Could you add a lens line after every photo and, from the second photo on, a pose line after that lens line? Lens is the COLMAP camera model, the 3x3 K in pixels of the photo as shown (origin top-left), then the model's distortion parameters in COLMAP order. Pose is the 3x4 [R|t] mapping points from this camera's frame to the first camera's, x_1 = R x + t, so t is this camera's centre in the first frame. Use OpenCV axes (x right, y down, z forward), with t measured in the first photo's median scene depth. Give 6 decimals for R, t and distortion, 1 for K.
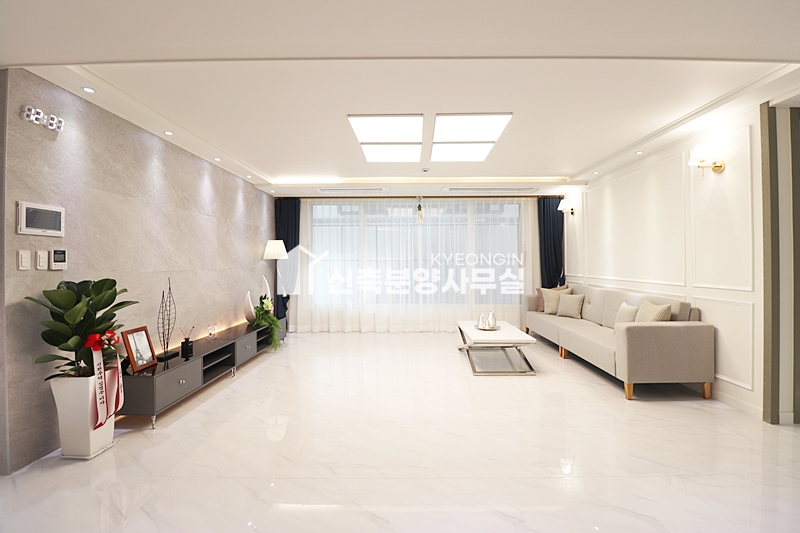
lens RADIAL K [[371.4, 0, 402.6], [0, 371.4, 257.2], [0, 0, 1]] dist [-0.028100, -0.000423]
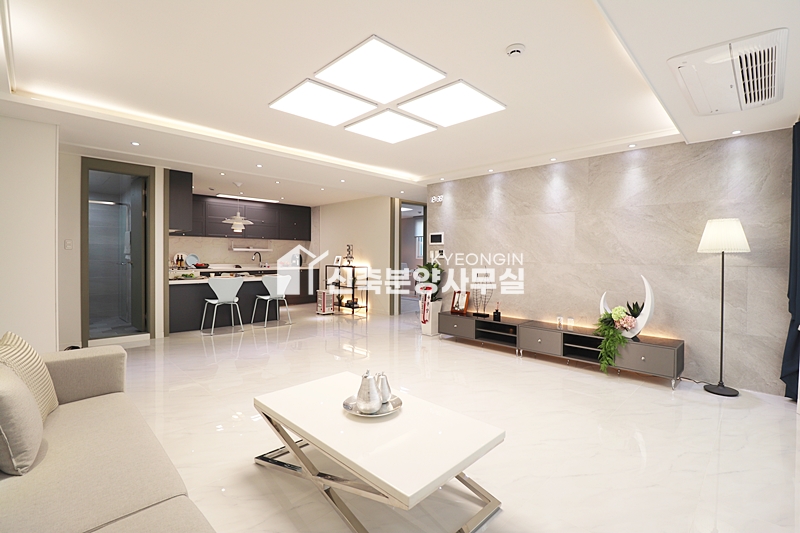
lens RADIAL K [[371.4, 0, 402.6], [0, 371.4, 257.2], [0, 0, 1]] dist [-0.028100, -0.000423]
pose [[-0.700072, 0.011700, -0.713976, 0.534631], [0.010869, 0.999925, 0.005728, 0.004811], [0.713989, -0.003750, -0.700147, 1.357541]]
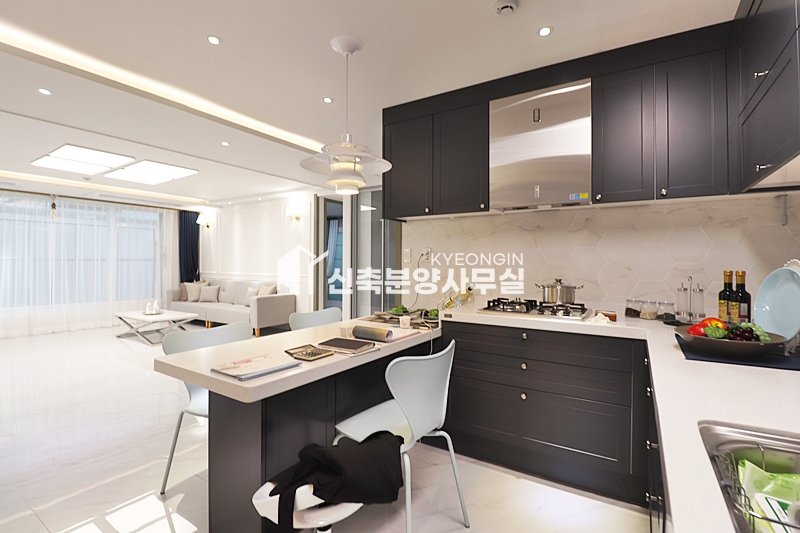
lens RADIAL K [[371.4, 0, 402.6], [0, 371.4, 257.2], [0, 0, 1]] dist [-0.028100, -0.000423]
pose [[0.530663, 0.019771, 0.847352, -0.419484], [-0.016988, 0.999775, -0.012688, -0.003726], [-0.847413, -0.007662, 0.530880, -0.442333]]
